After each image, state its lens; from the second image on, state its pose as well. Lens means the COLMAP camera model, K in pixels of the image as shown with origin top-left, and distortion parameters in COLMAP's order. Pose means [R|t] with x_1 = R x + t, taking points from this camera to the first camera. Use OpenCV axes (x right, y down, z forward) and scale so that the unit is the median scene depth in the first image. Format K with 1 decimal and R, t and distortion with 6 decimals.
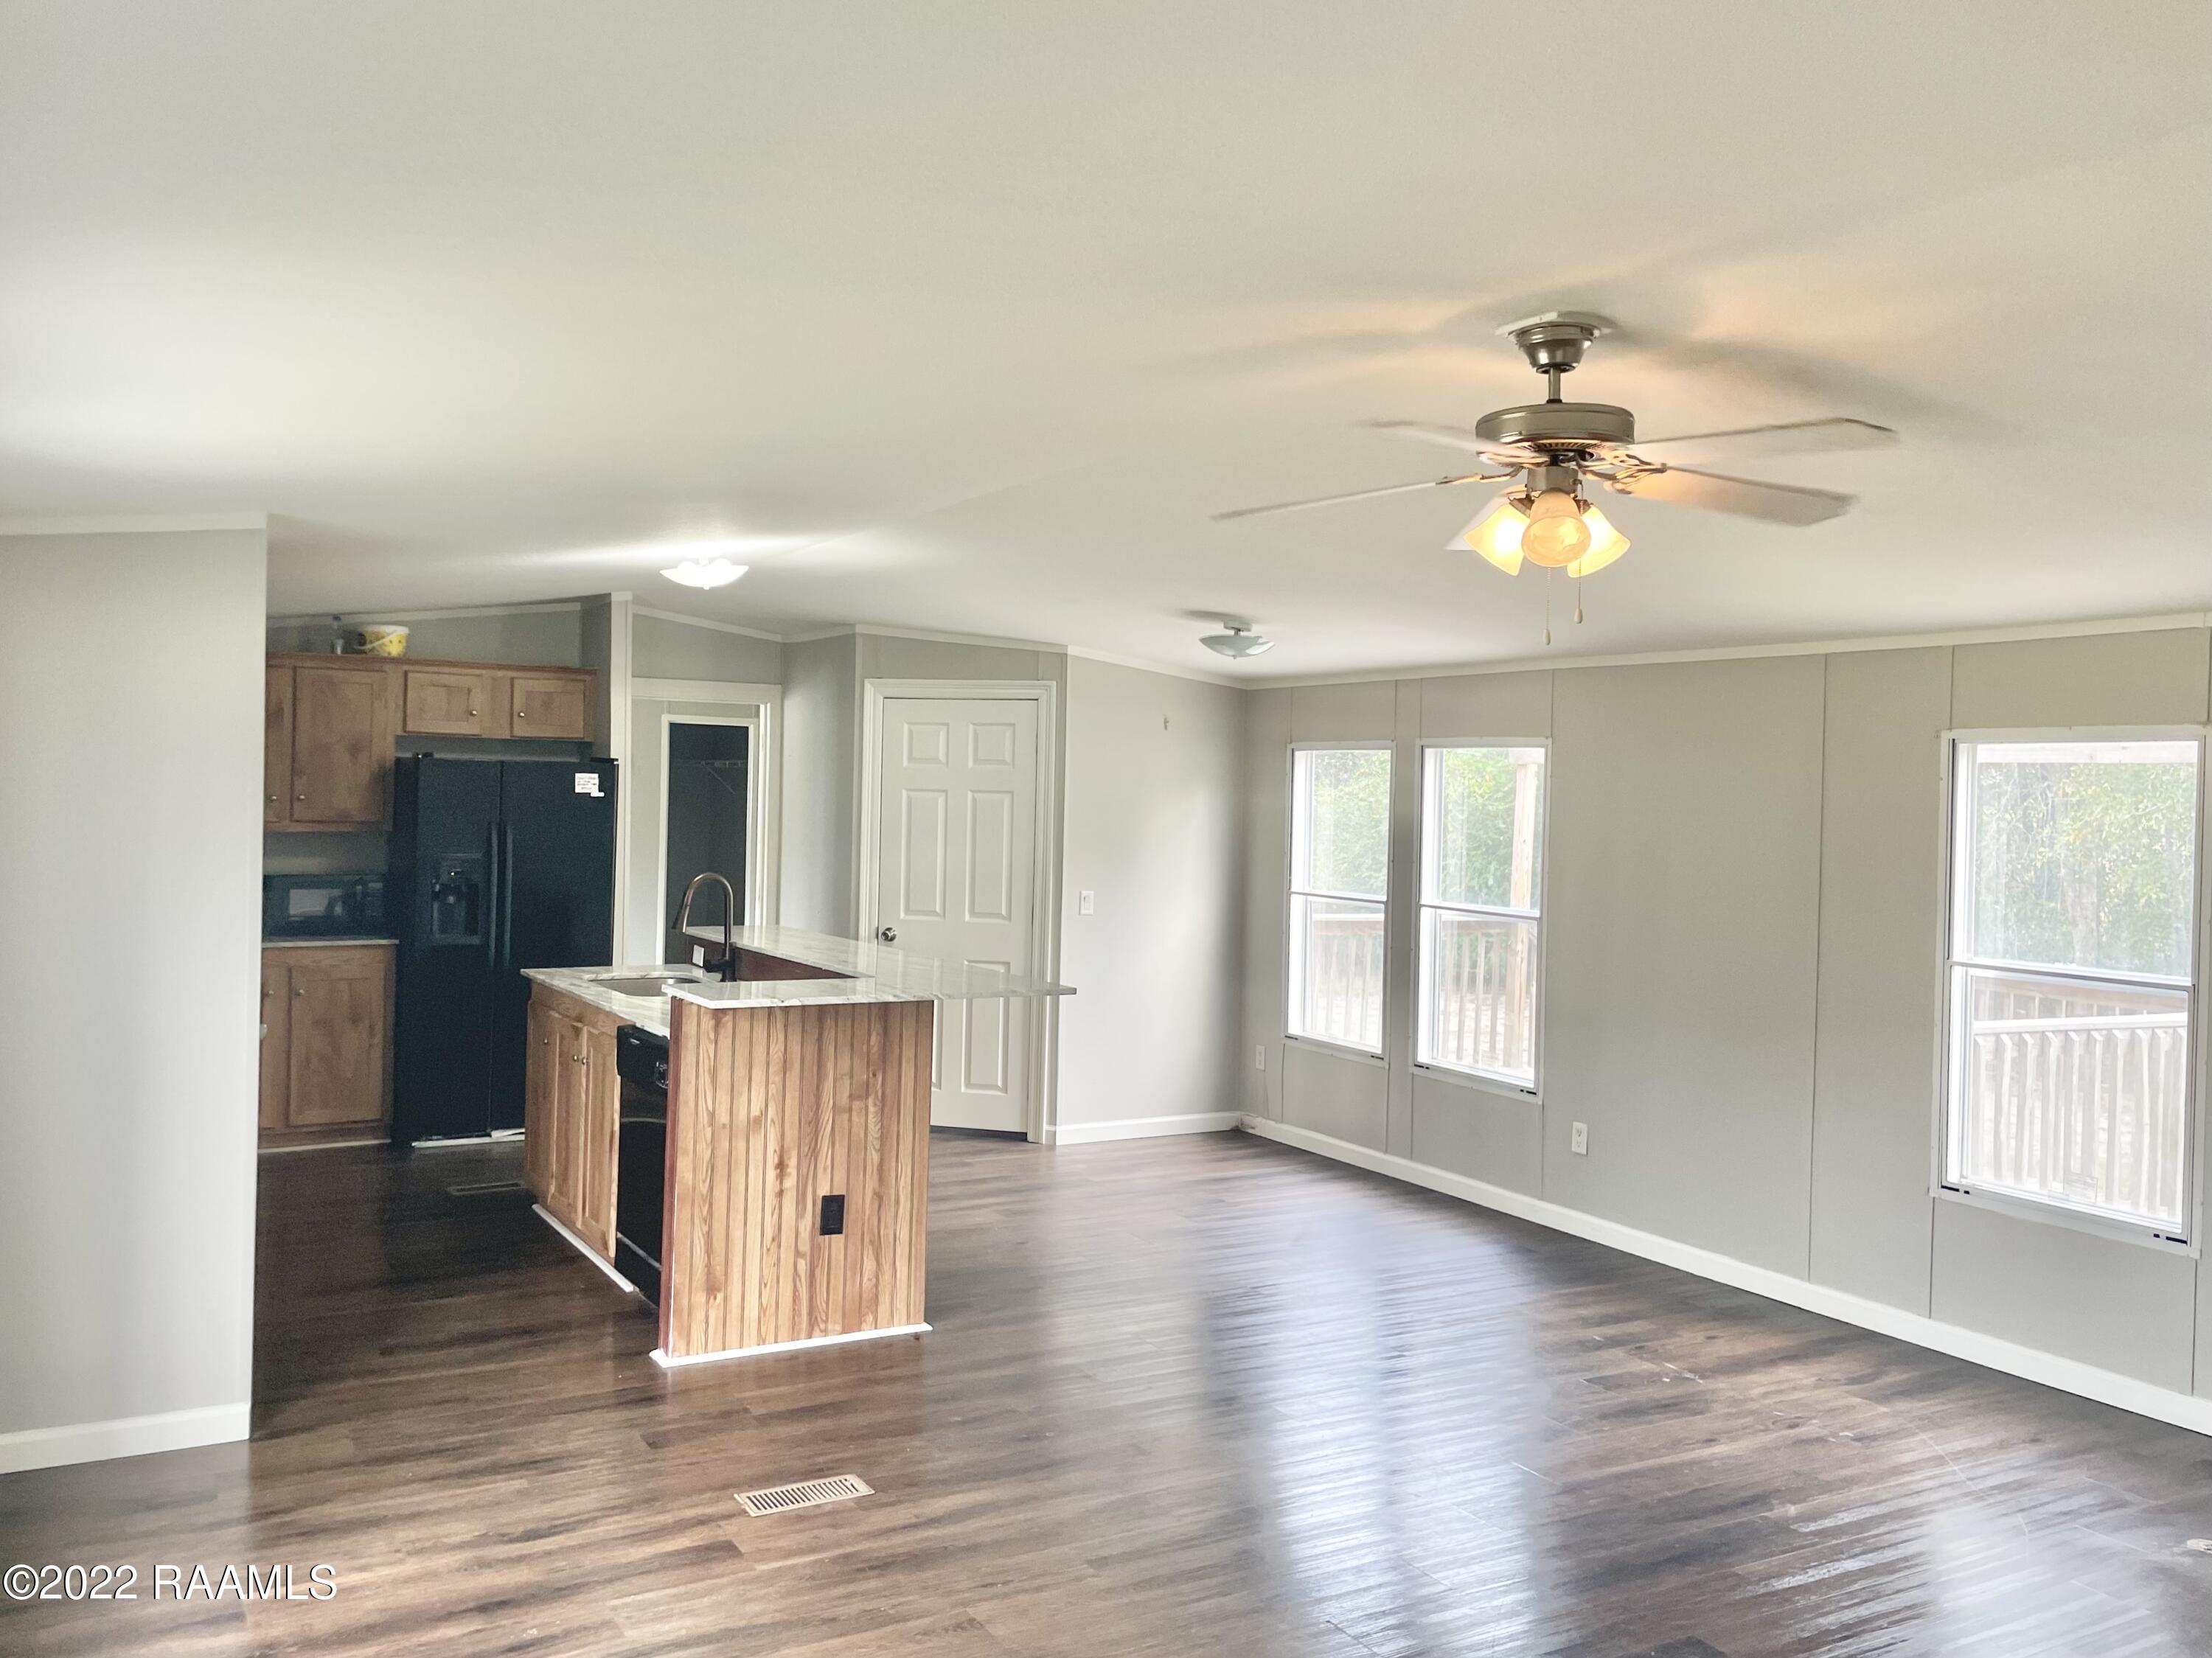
lens RADIAL K [[1687.3, 0, 1089.5], [0, 1687.3, 808.5], [0, 0, 1]] dist [0.094252, -0.117878]
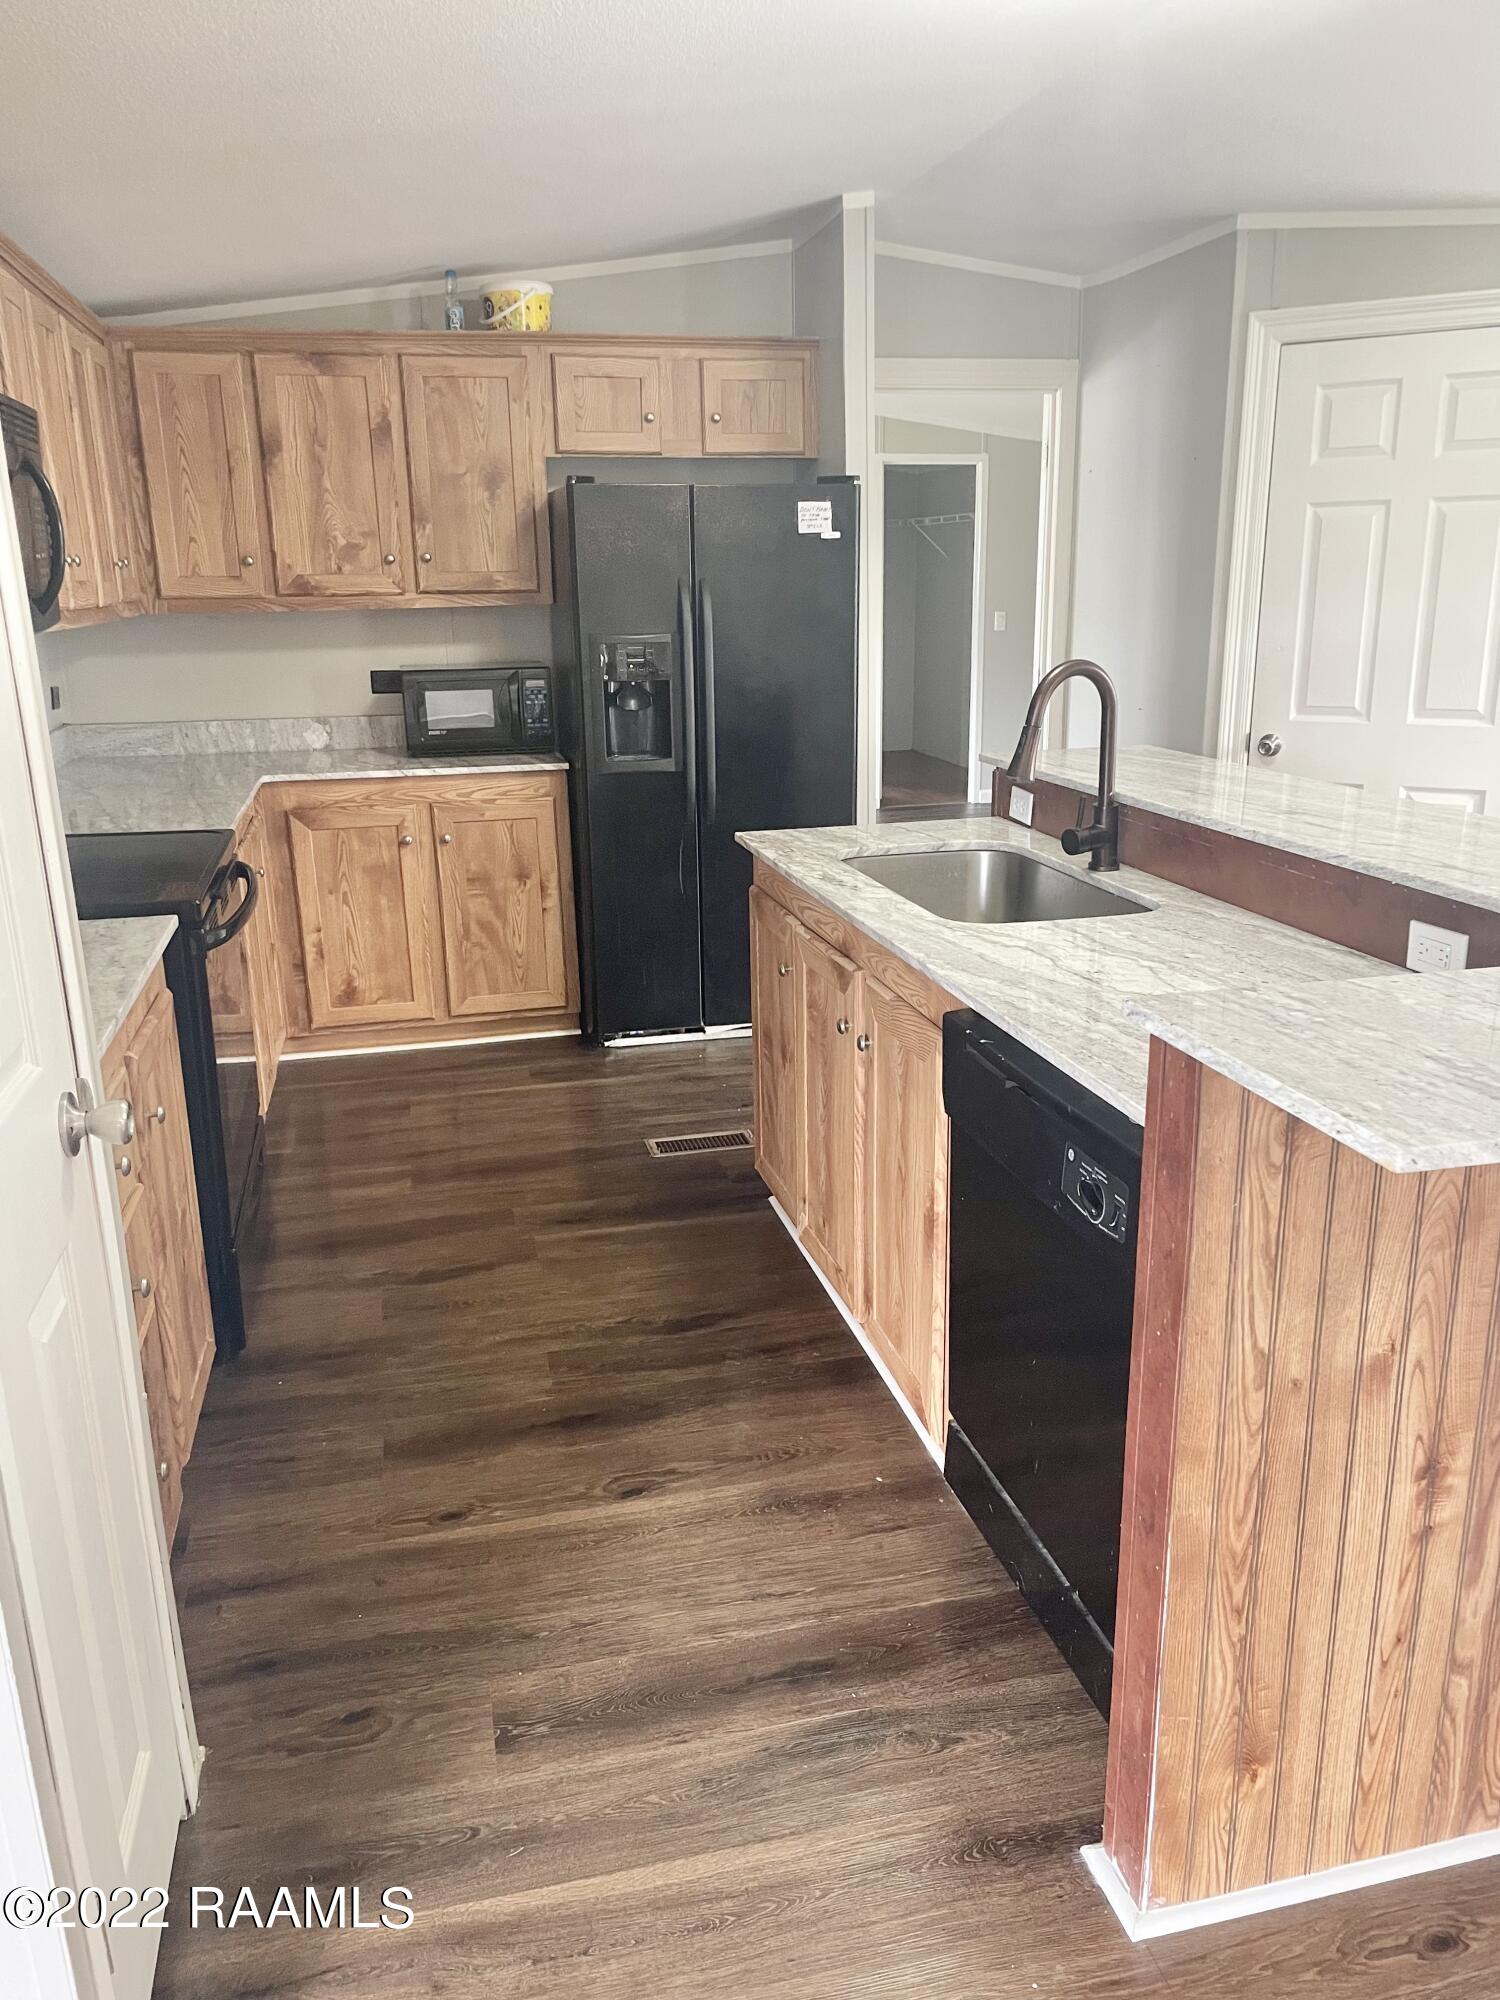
lens RADIAL K [[1525.8, 0, 765.0], [0, 1525.8, 996.0], [0, 0, 1]] dist [0.094252, -0.117878]
pose [[0.956769, 0.040231, -0.288053, -0.142813], [0.036175, 0.966236, 0.255106, 0.011628], [0.288591, -0.254498, 0.923009, 0.422044]]
